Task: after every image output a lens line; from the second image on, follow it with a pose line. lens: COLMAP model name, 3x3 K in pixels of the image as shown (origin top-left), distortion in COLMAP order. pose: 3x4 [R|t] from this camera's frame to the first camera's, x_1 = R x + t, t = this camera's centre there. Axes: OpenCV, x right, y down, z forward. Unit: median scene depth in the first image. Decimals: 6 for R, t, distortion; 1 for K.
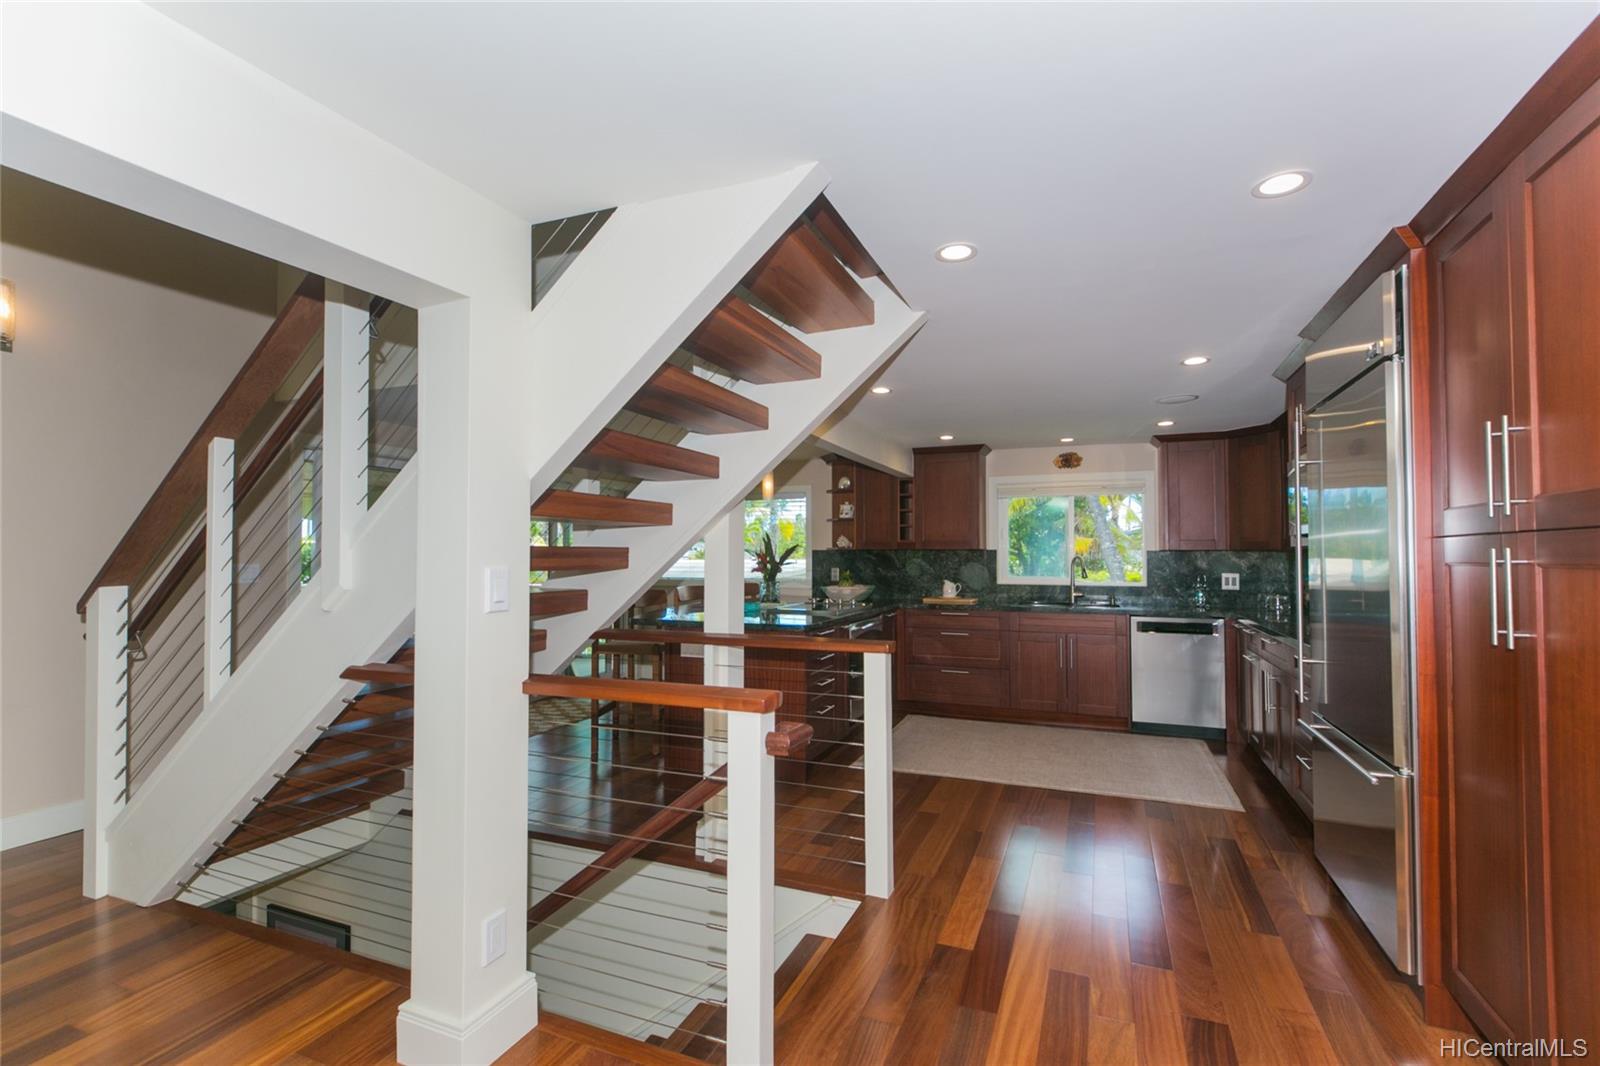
lens RADIAL K [[714.6, 0, 800.0], [0, 714.6, 533.0], [0, 0, 1]] dist [-0.000666, -0.000460]
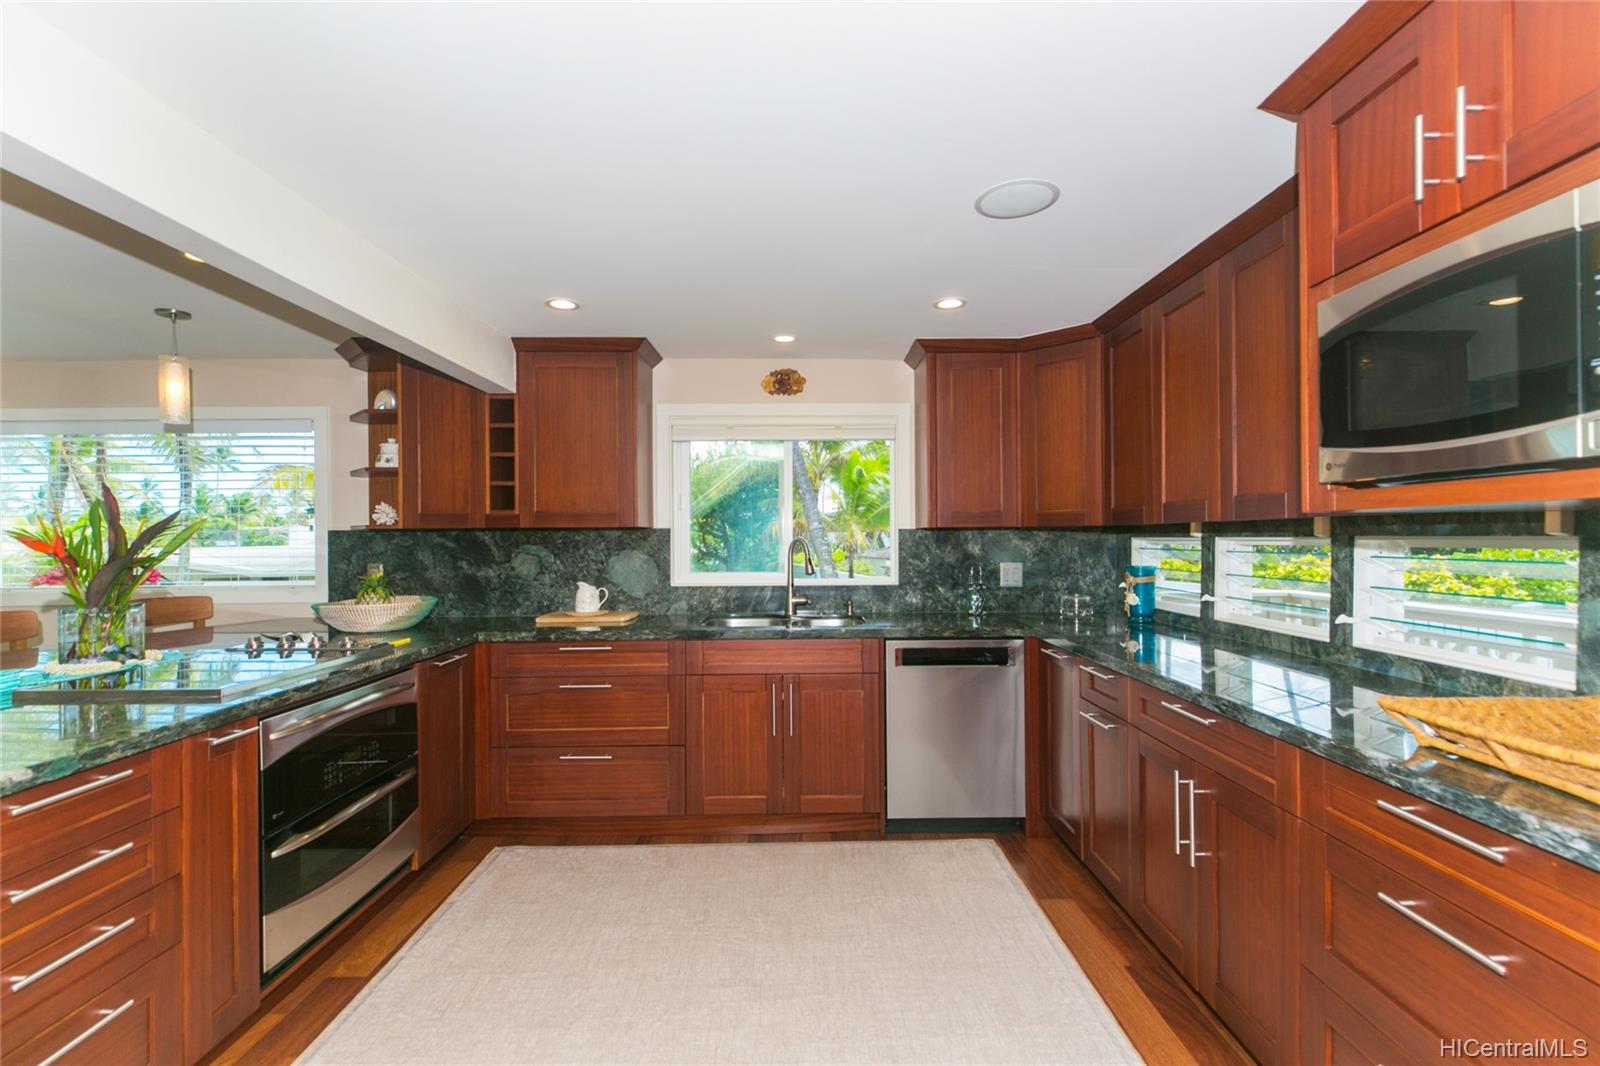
lens RADIAL K [[714.6, 0, 800.0], [0, 714.6, 533.0], [0, 0, 1]] dist [-0.000666, -0.000460]
pose [[0.920639, -0.003092, 0.390402, 0.147257], [-0.005943, 0.999742, 0.021931, 0.014238], [-0.390369, -0.022511, 0.920383, 0.426526]]
